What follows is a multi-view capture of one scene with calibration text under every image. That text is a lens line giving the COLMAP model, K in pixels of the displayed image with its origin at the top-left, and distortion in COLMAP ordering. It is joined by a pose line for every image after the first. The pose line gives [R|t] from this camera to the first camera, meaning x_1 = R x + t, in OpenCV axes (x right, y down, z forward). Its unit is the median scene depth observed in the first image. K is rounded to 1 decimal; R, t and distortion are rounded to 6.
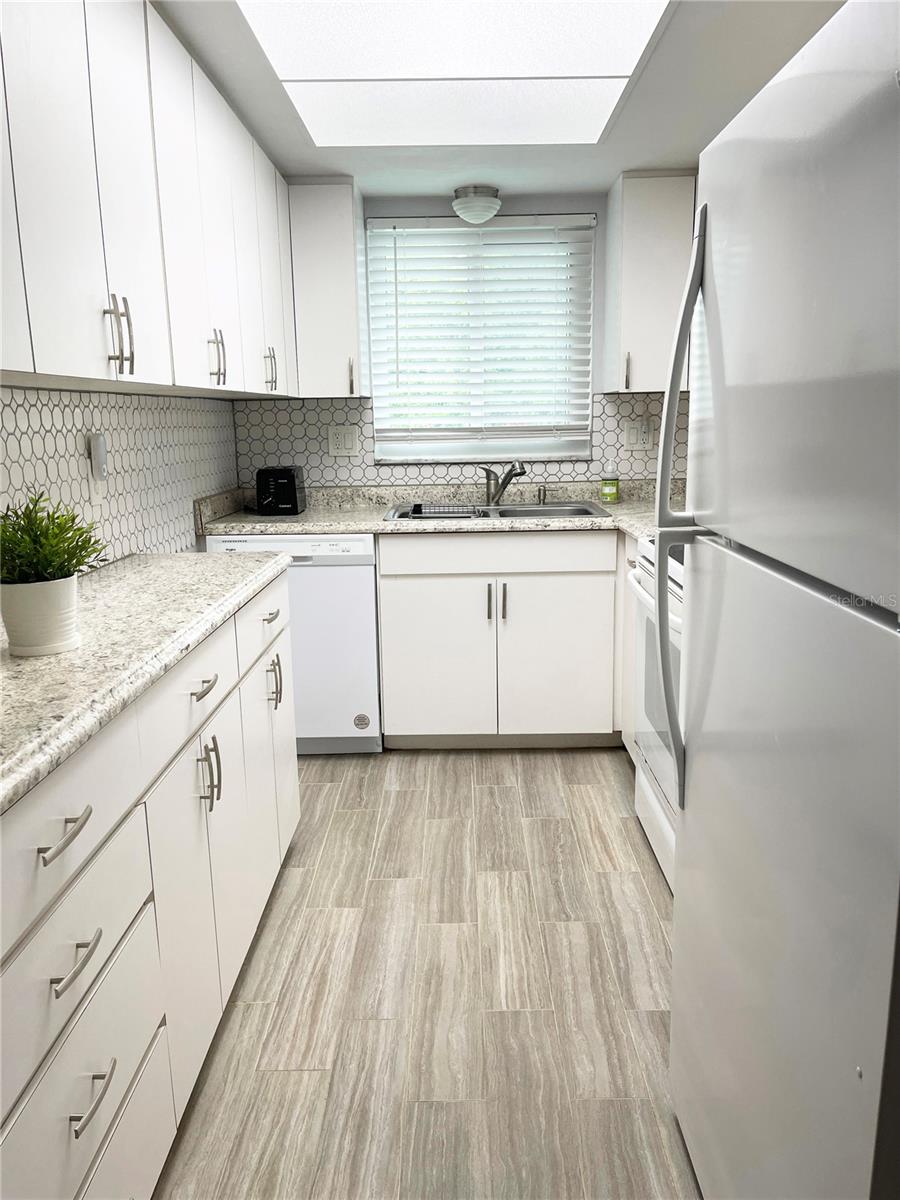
lens RADIAL K [[900.1, 0, 450.0], [0, 900.1, 600.0], [0, 0, 1]] dist [0.071934, -0.001293]
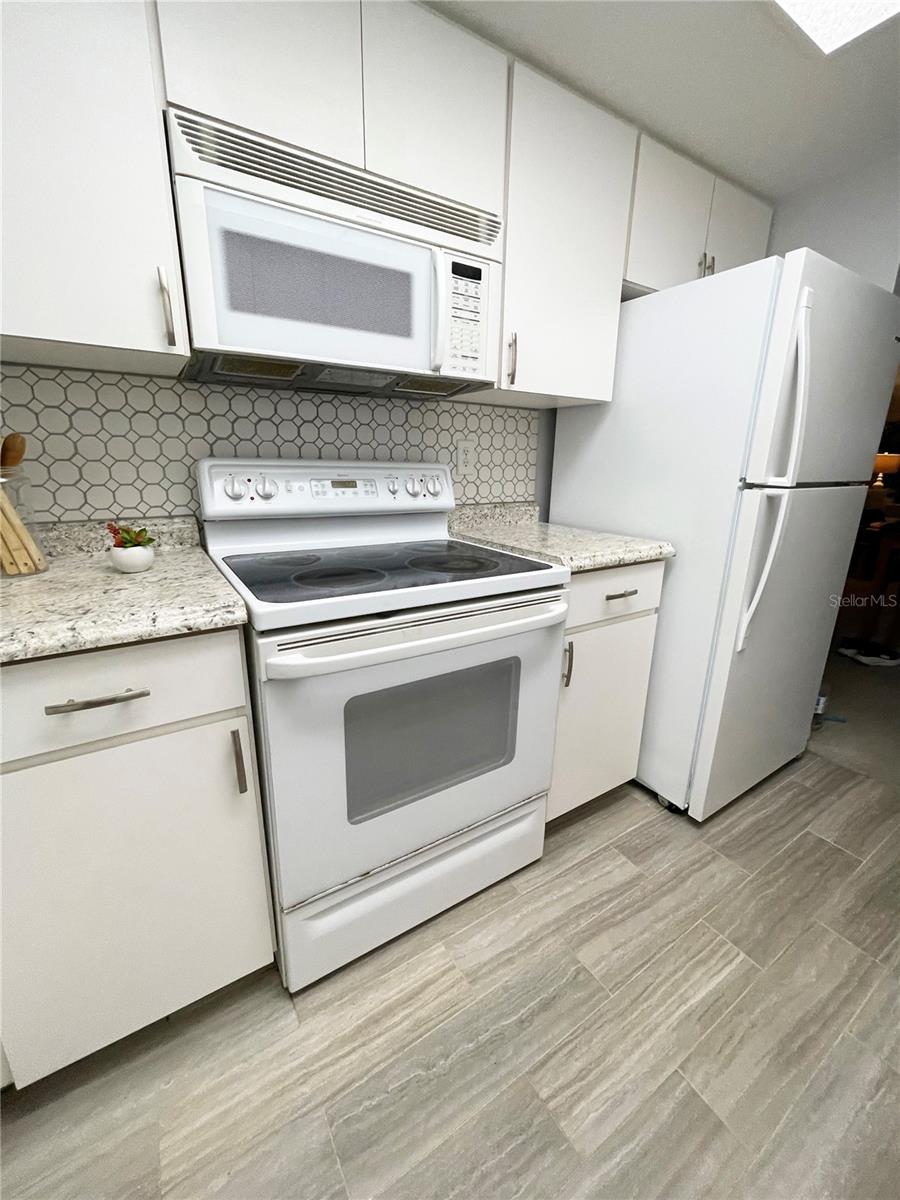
lens RADIAL K [[485.7, 0, 446.2], [0, 485.7, 591.3], [0, 0, 1]] dist [0.000190, -0.000399]
pose [[-0.541593, -0.206089, 0.814987, -0.081618], [0.167925, 0.923421, 0.345102, -0.135498], [-0.823698, 0.323762, -0.465510, 0.862057]]
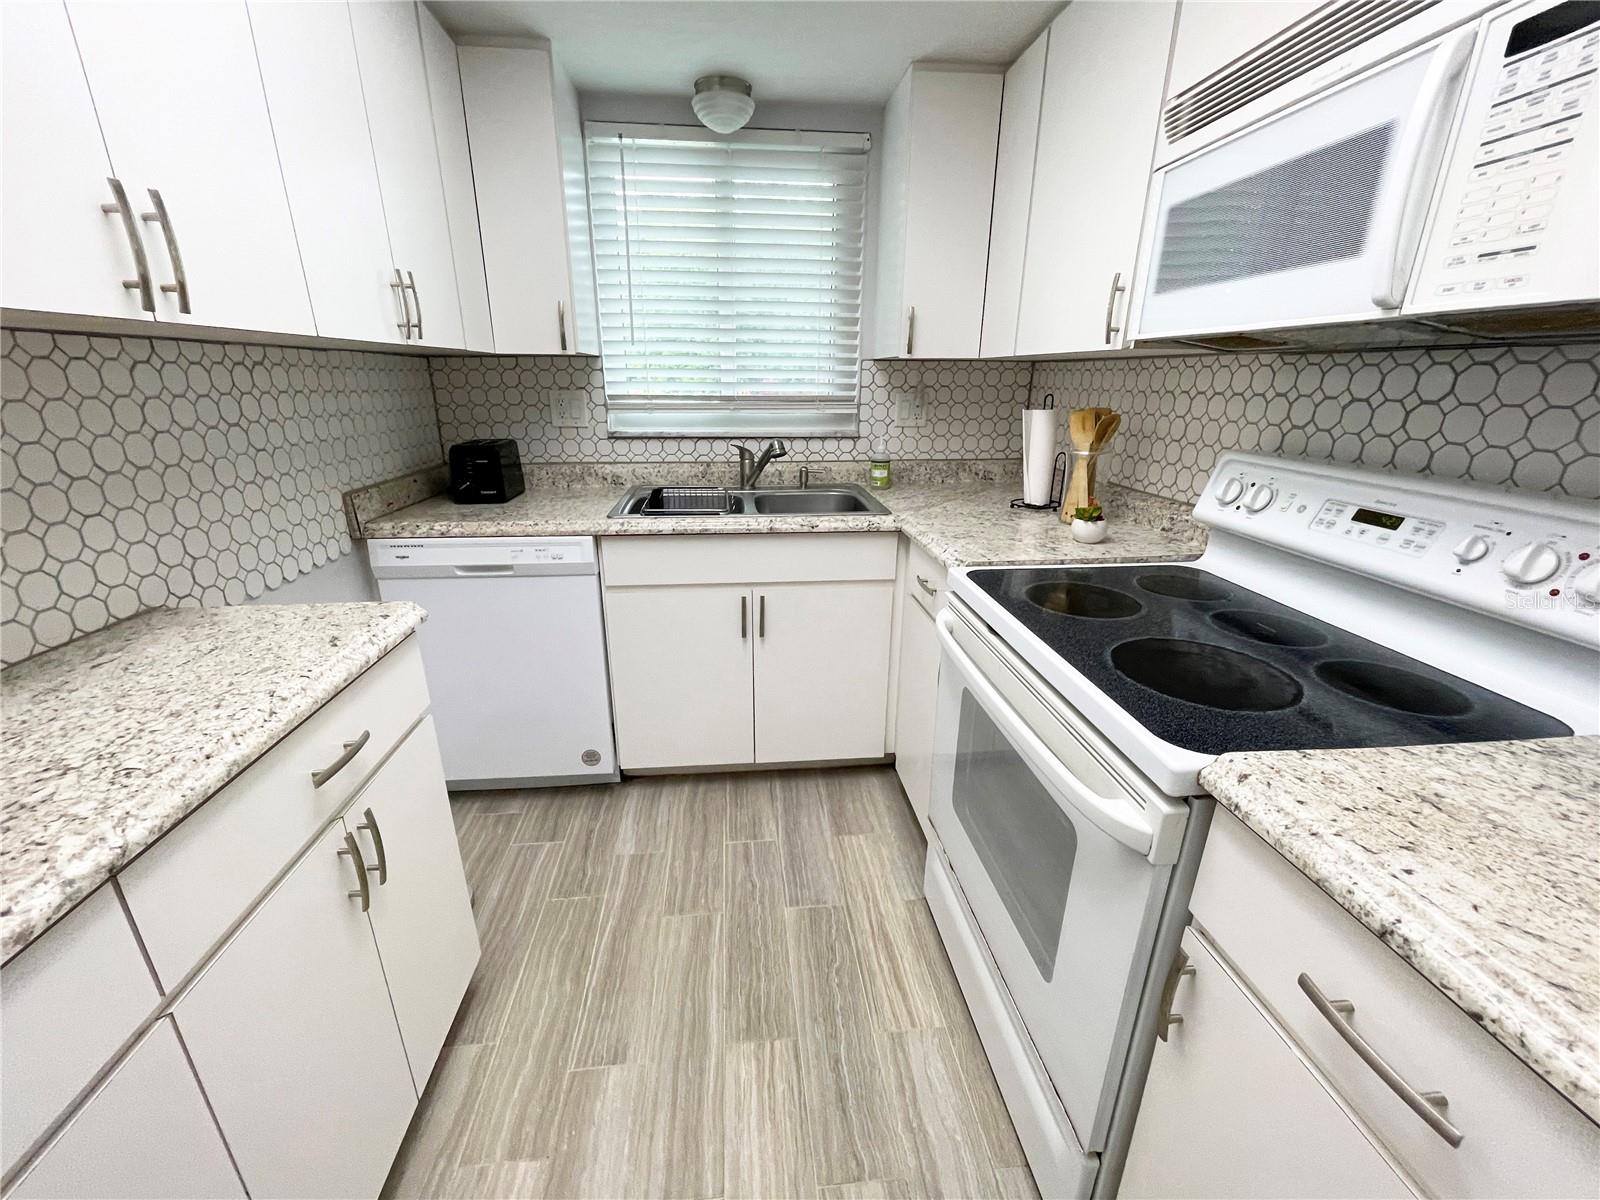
lens RADIAL K [[647.6, 0, 792.1], [0, 647.6, 598.2], [0, 0, 1]] dist [0.000190, -0.000399]
pose [[0.993905, -0.011432, 0.109649, 0.023387], [-0.002466, 0.992054, 0.125789, -0.089926], [-0.110216, -0.125292, 0.985979, 0.417953]]
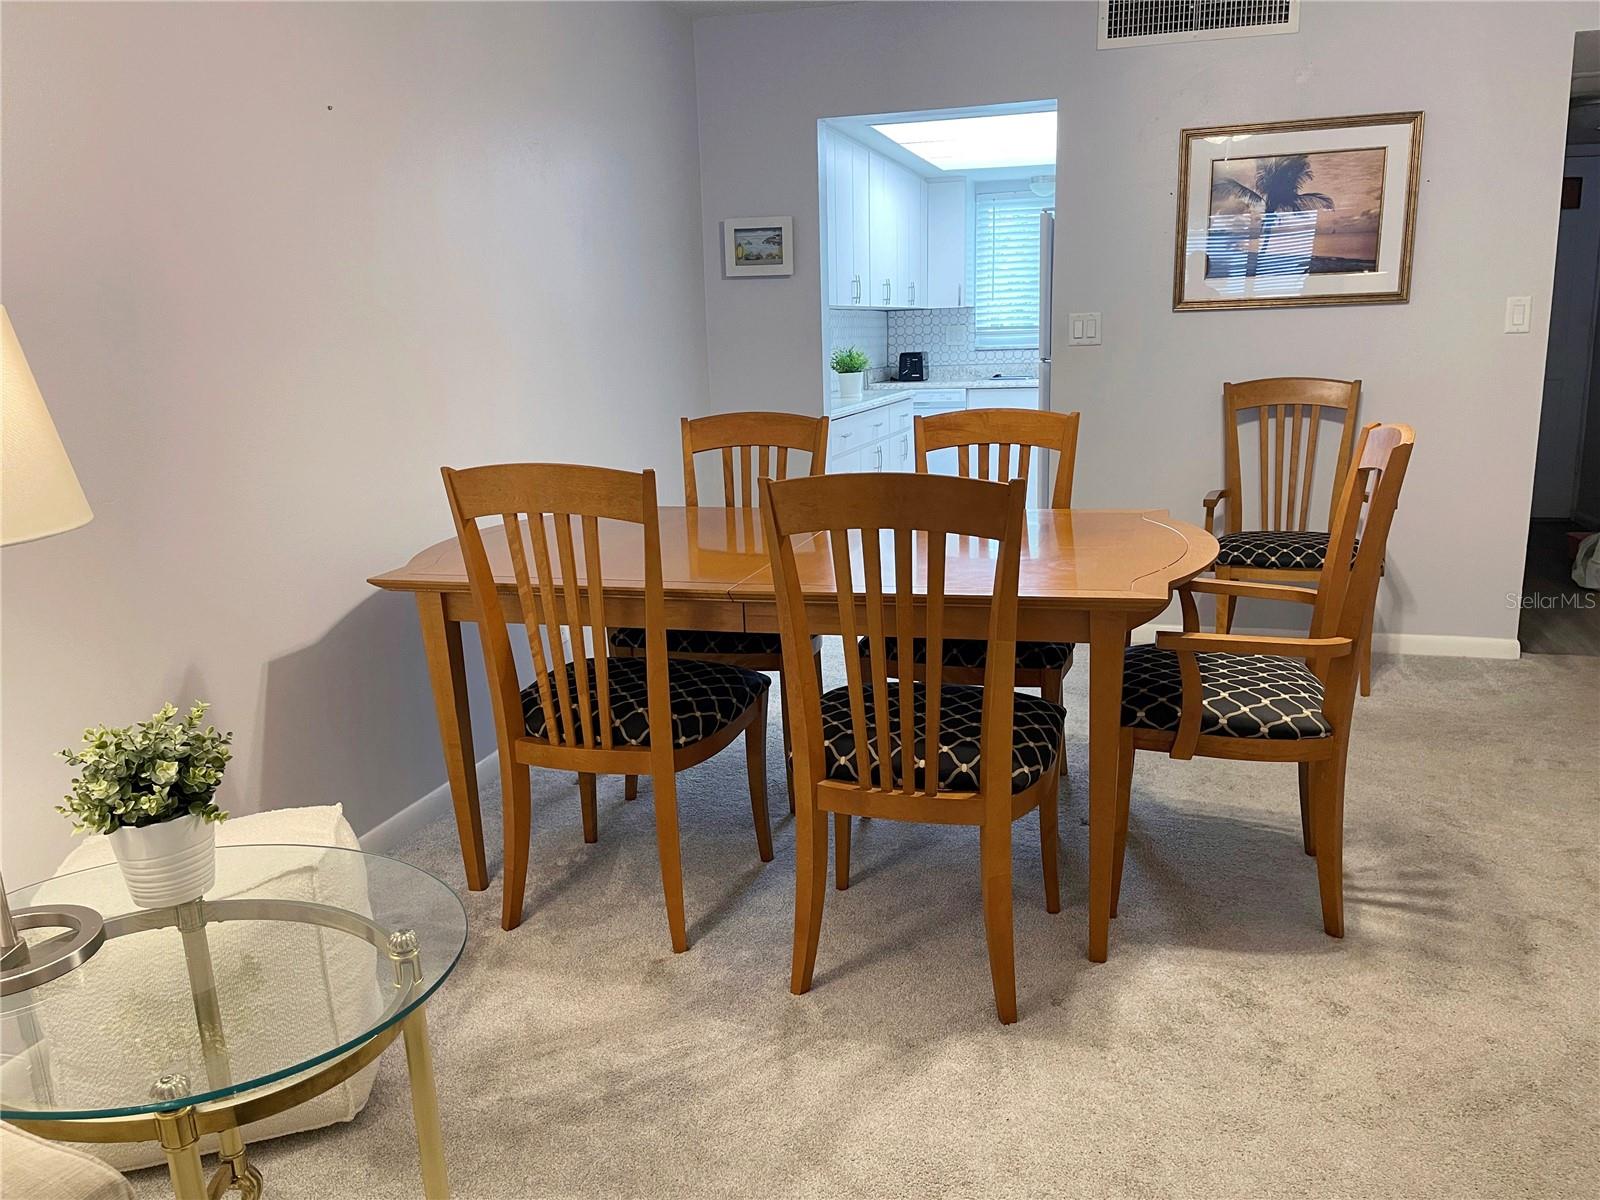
lens RADIAL K [[1200.2, 0, 800.0], [0, 1200.2, 600.0], [0, 0, 1]] dist [0.071934, -0.001293]
pose [[0.959666, 0.050819, -0.276512, 0.257995], [-0.043763, 0.998541, 0.031634, 0.260696], [0.277716, -0.018257, 0.960490, -1.248748]]
